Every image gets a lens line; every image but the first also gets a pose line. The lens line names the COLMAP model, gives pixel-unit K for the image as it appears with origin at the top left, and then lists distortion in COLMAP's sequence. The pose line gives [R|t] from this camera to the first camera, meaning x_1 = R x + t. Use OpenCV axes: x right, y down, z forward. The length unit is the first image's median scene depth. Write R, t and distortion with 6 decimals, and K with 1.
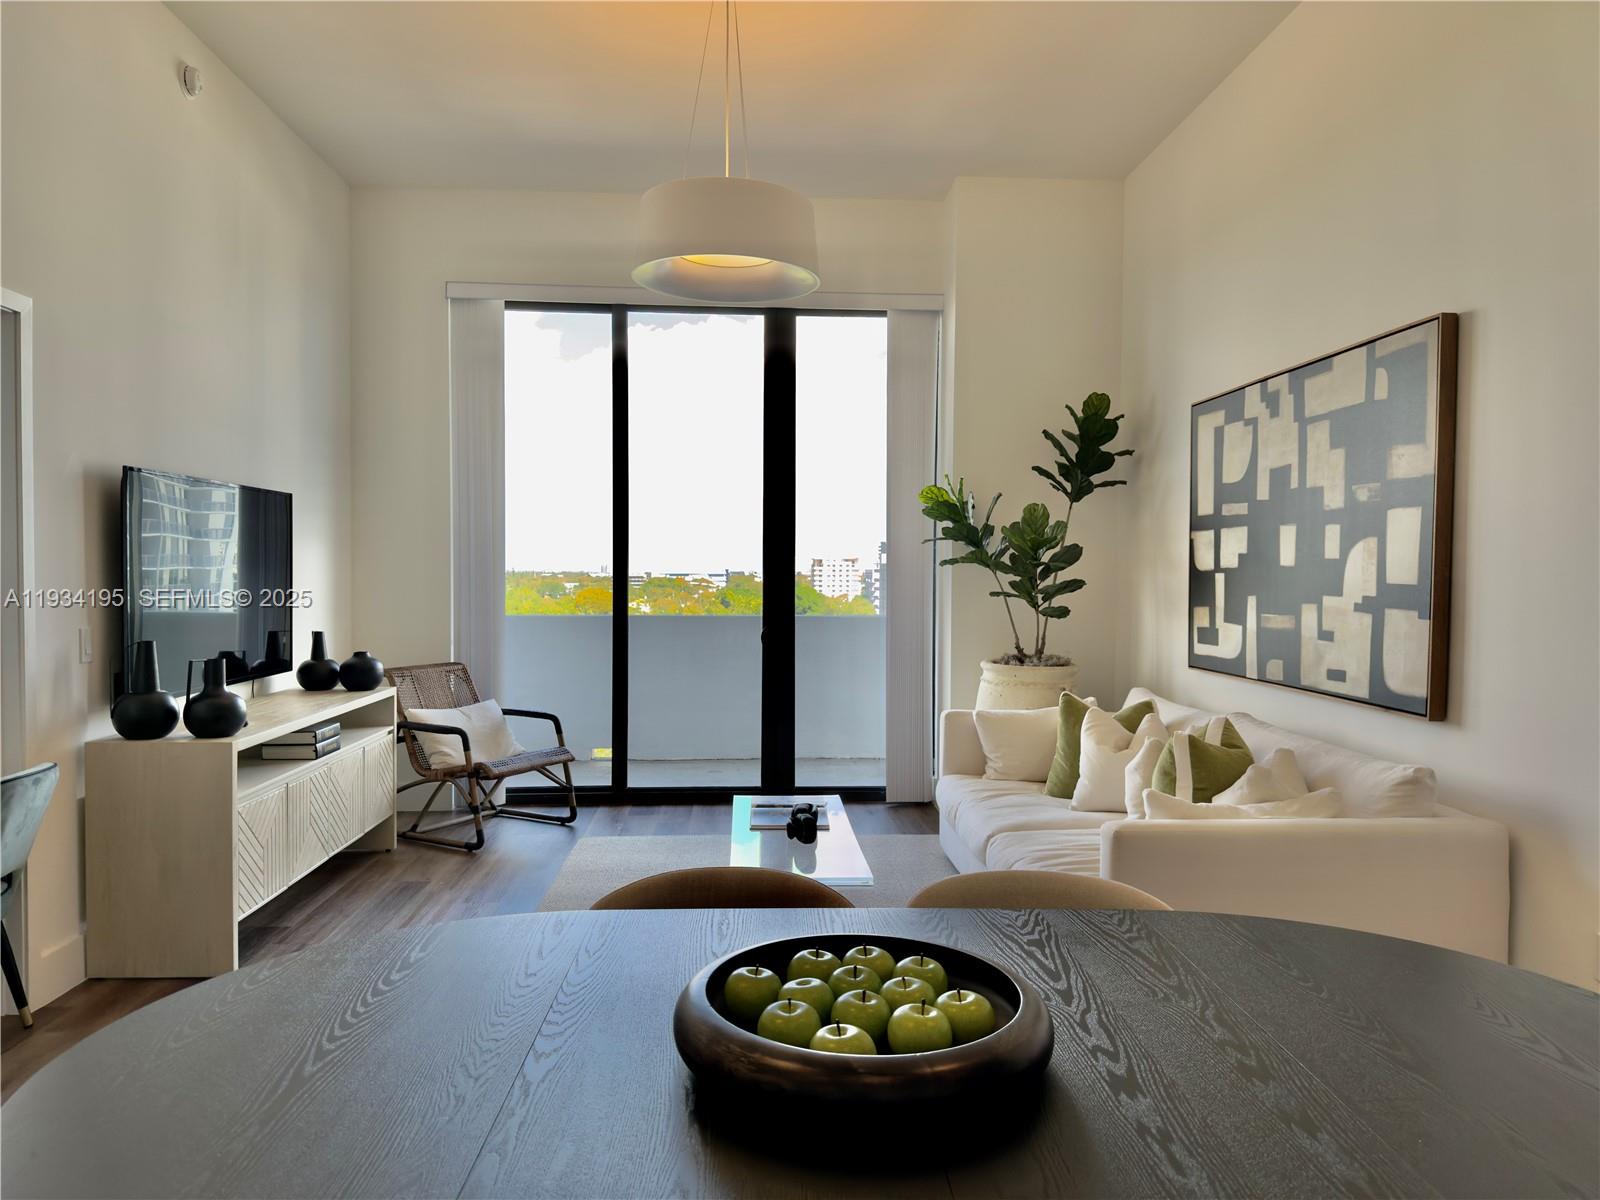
lens RADIAL K [[1116.4, 0, 808.7], [0, 1116.4, 593.0], [0, 0, 1]] dist [0.038556, -0.049322]
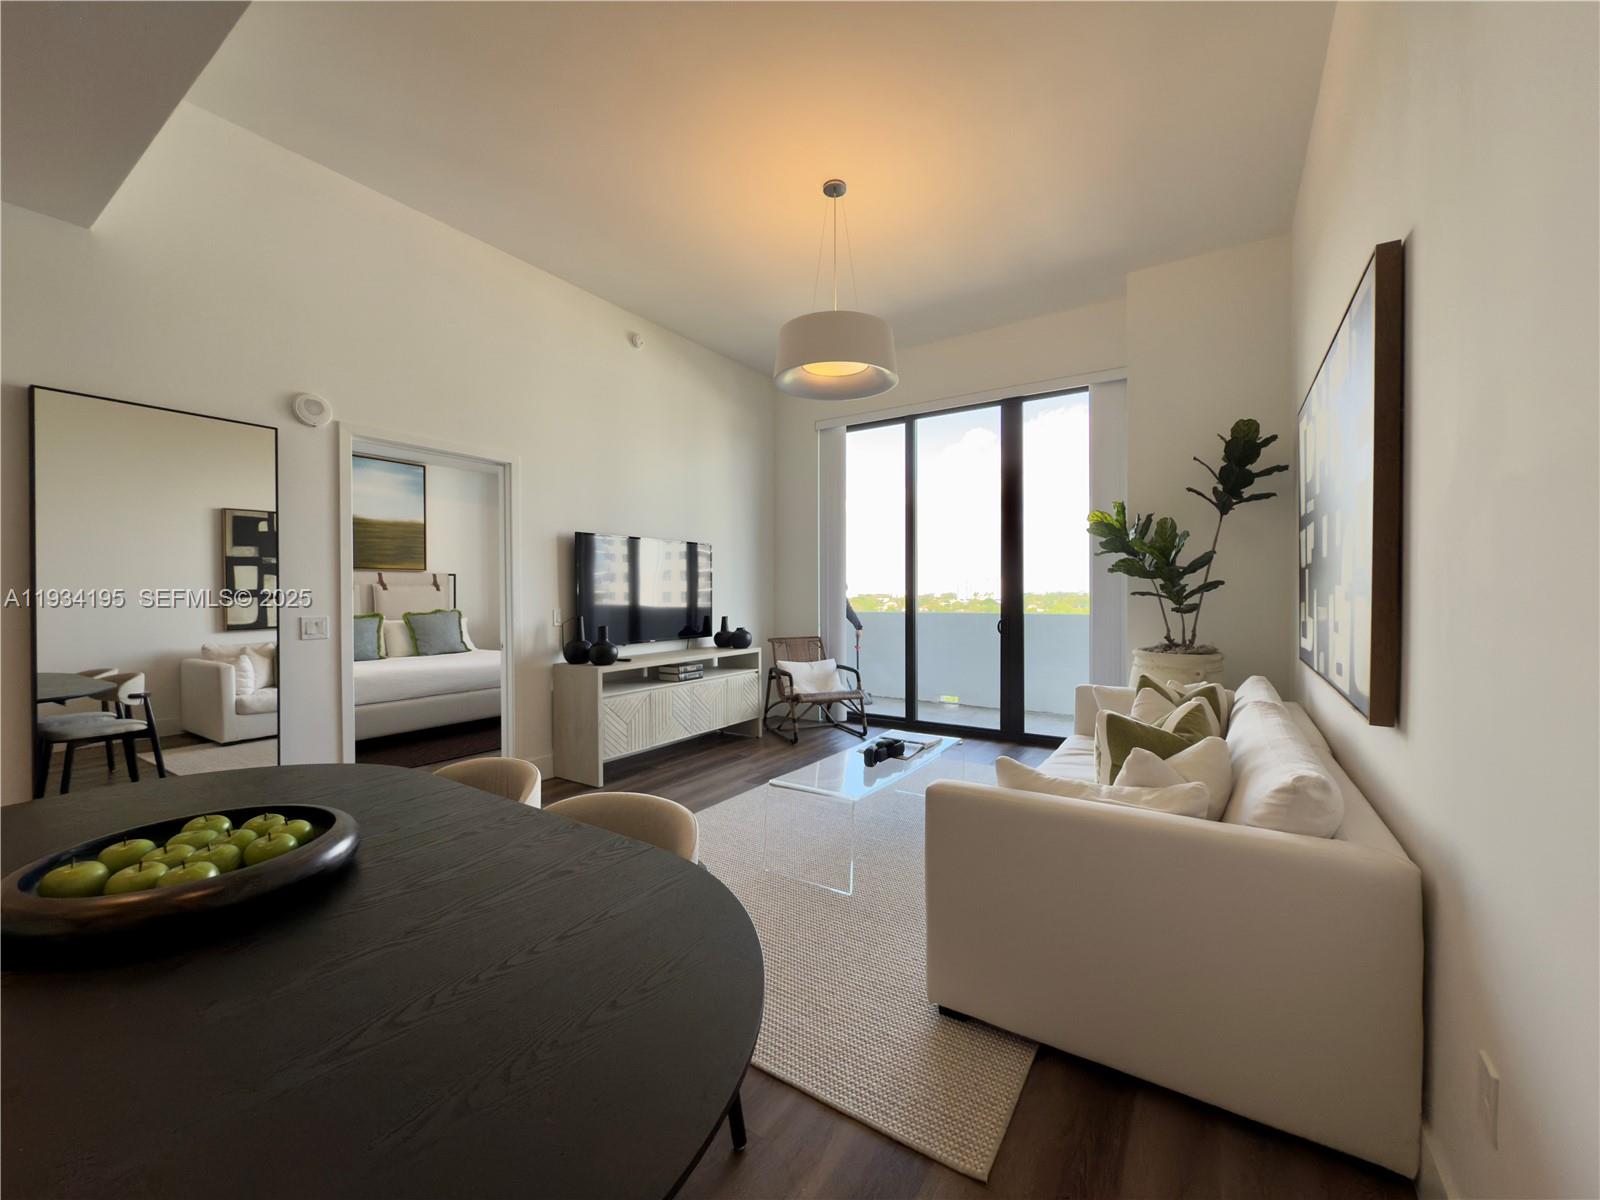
lens RADIAL K [[635.9, 0, 800.5], [0, 635.9, 598.3], [0, 0, 1]] dist [-0.002466, 0.001339]
pose [[0.803170, -0.003885, -0.595737, 0.306317], [-0.002656, 0.999945, -0.010102, 0.014928], [0.595744, 0.009696, 0.803116, 0.221595]]
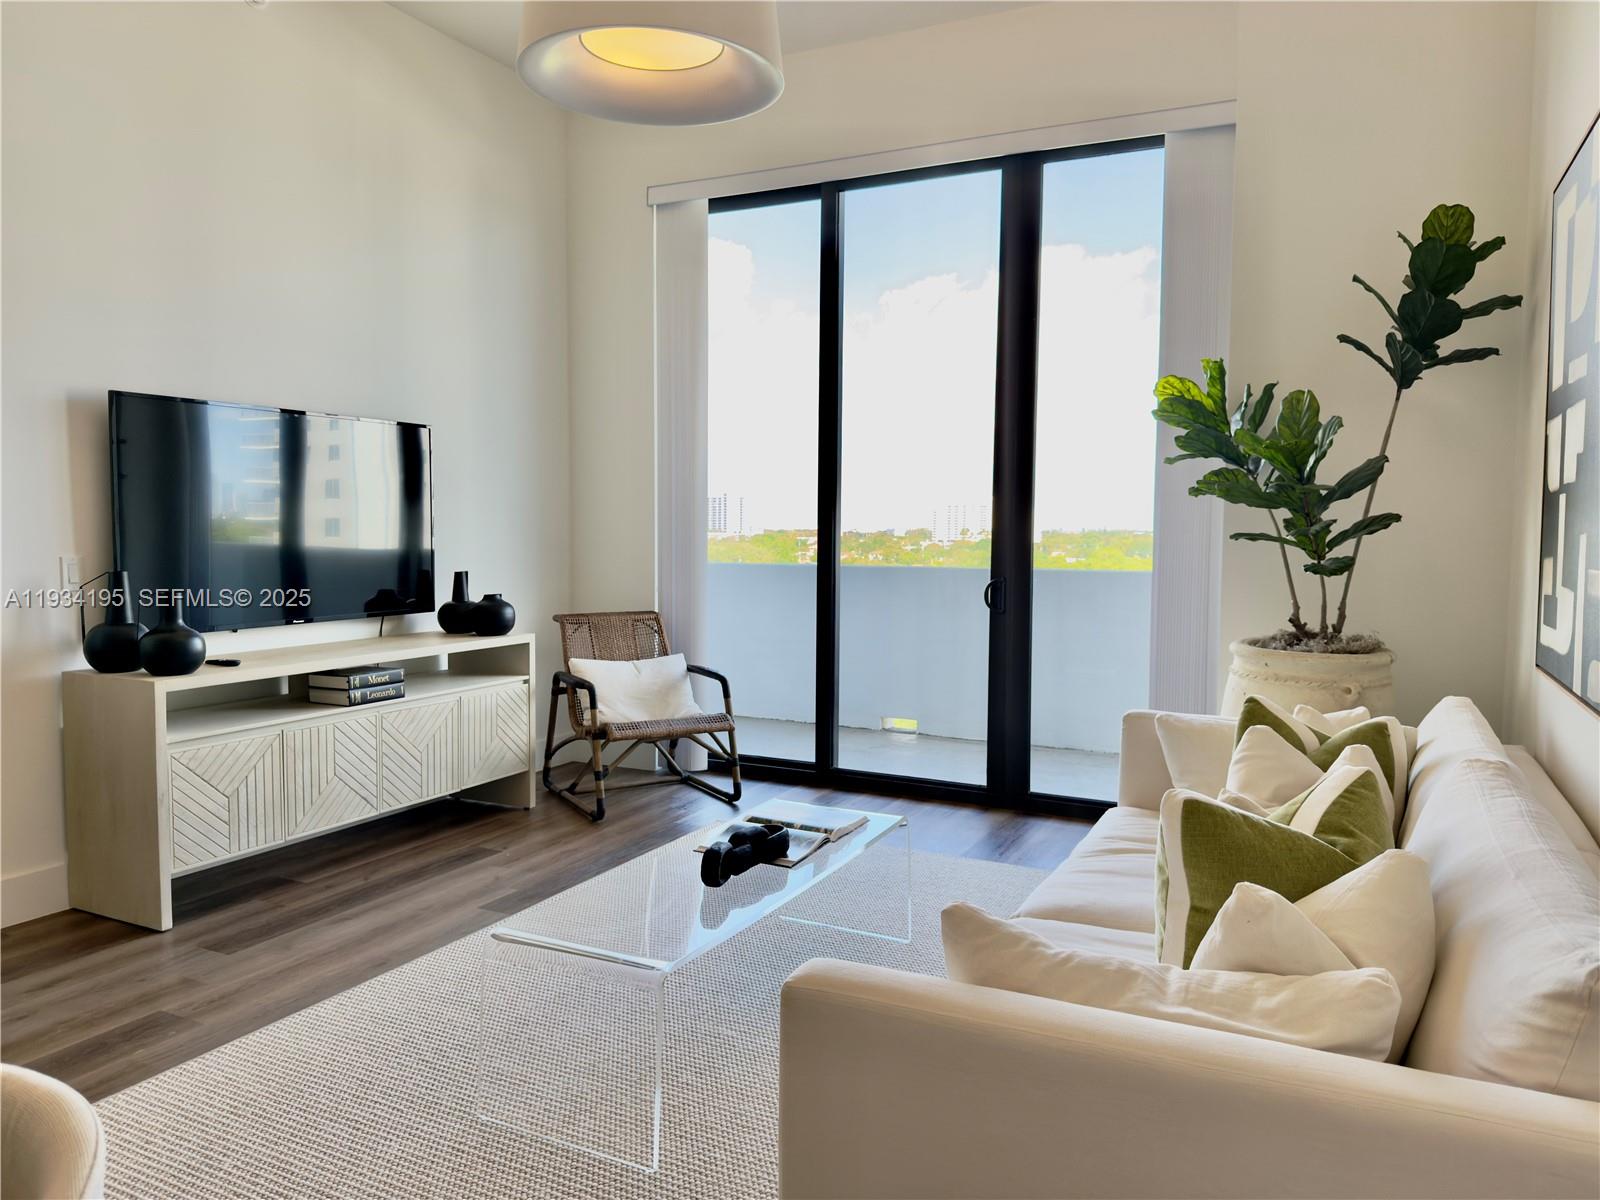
lens RADIAL K [[1116.4, 0, 798.3], [0, 1116.4, 597.2], [0, 0, 1]] dist [0.038556, -0.049322]
pose [[0.868574, 0.032926, -0.494464, 0.284430], [-0.012448, 0.998925, 0.044653, 0.010679], [0.495402, -0.032630, 0.868051, 0.323616]]
